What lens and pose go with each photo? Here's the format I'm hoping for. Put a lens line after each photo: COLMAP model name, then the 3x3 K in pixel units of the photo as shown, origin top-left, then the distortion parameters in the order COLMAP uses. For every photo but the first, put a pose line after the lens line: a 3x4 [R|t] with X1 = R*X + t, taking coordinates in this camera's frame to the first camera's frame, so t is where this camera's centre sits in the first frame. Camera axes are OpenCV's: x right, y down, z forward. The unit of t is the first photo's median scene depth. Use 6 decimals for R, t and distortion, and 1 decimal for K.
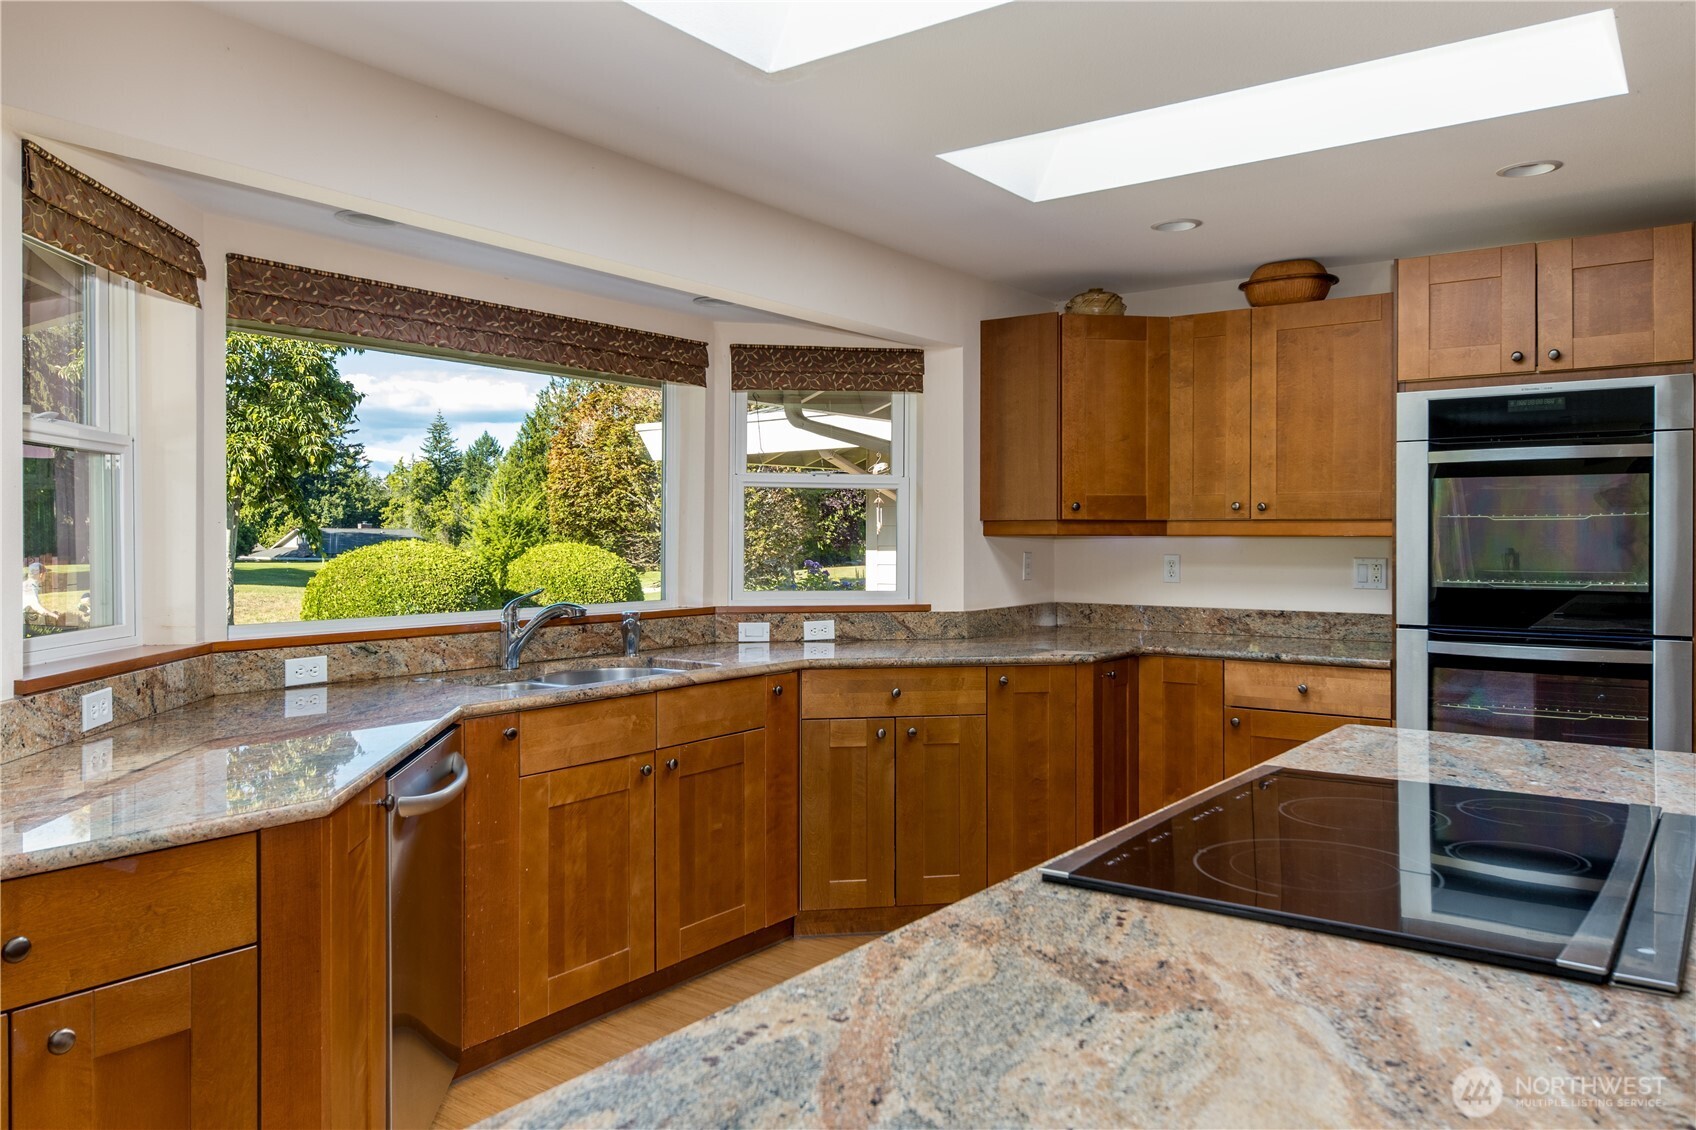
lens RADIAL K [[1173.6, 0, 848.0], [0, 1173.6, 565.0], [0, 0, 1]] dist [-0.004900, 0.002440]
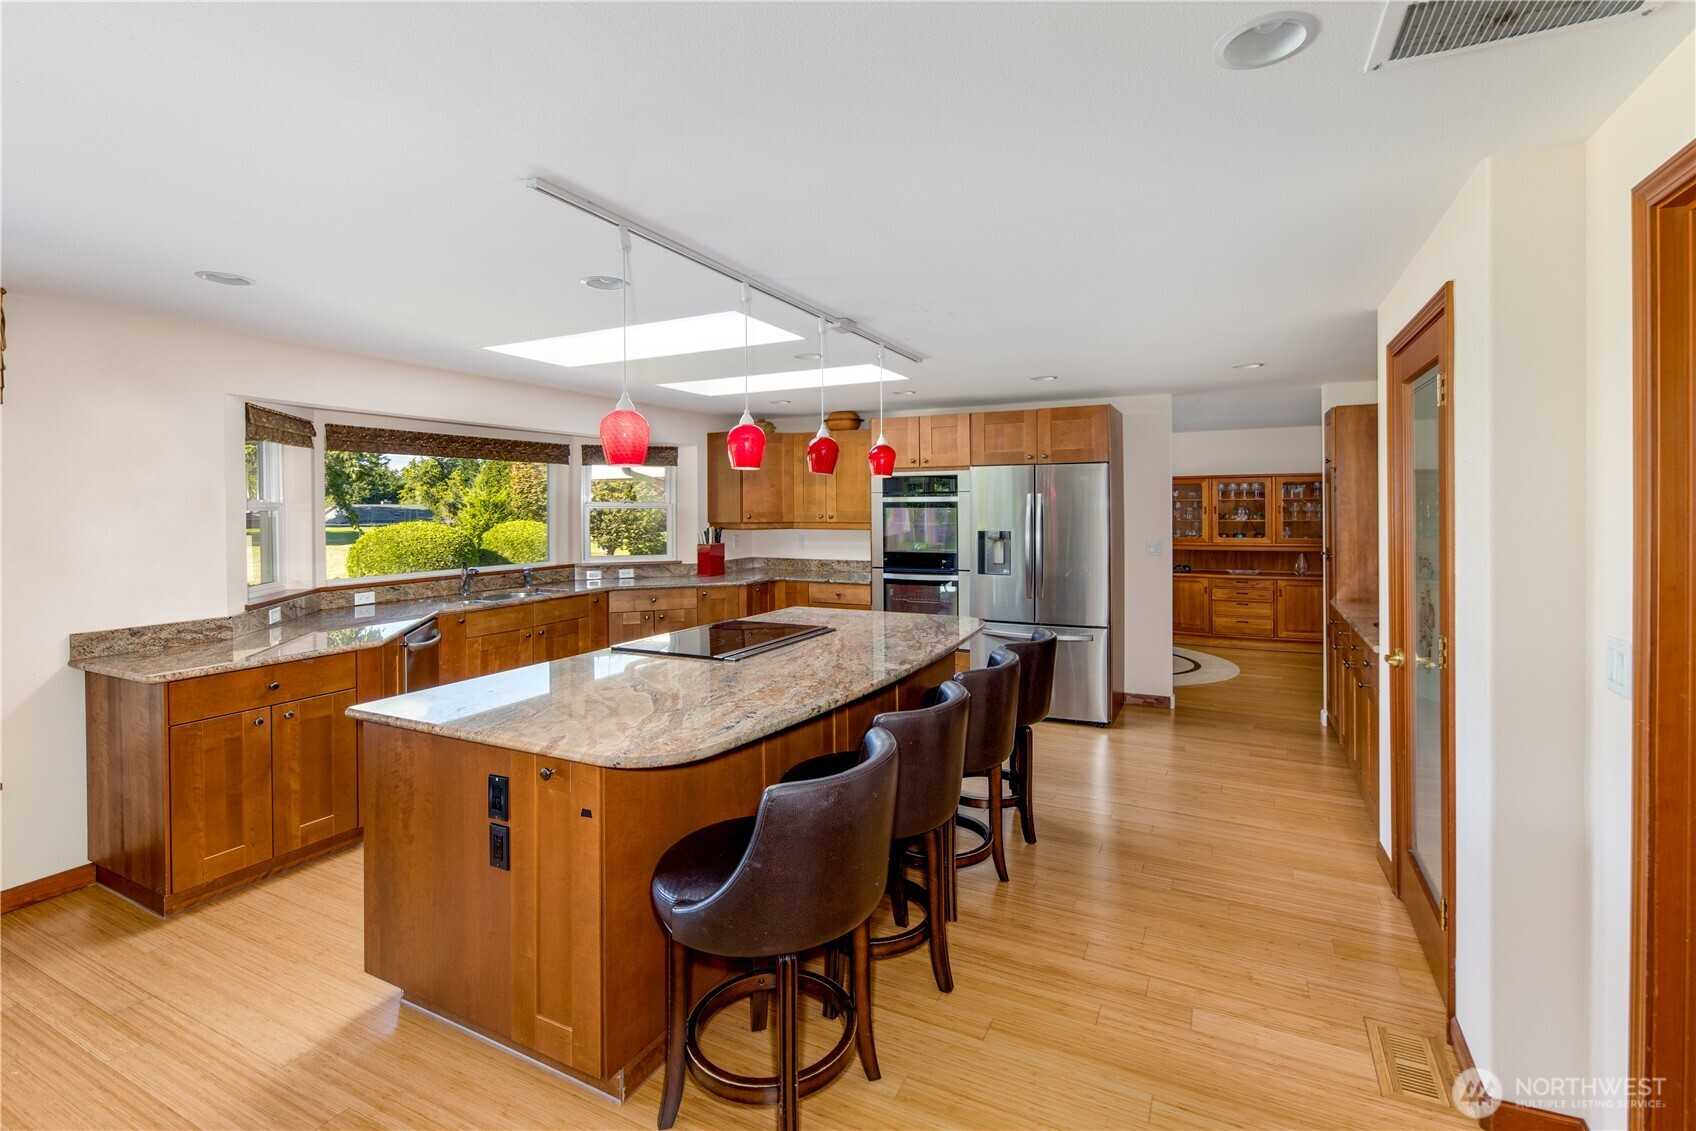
lens RADIAL K [[626.4, 0, 854.2], [0, 626.4, 535.3], [0, 0, 1]] dist [0.001664, 0.000047]
pose [[0.969143, -0.004628, 0.246456, 0.116863], [0.003009, 0.999971, 0.006944, -0.027347], [-0.246481, -0.005988, 0.969129, -0.298436]]
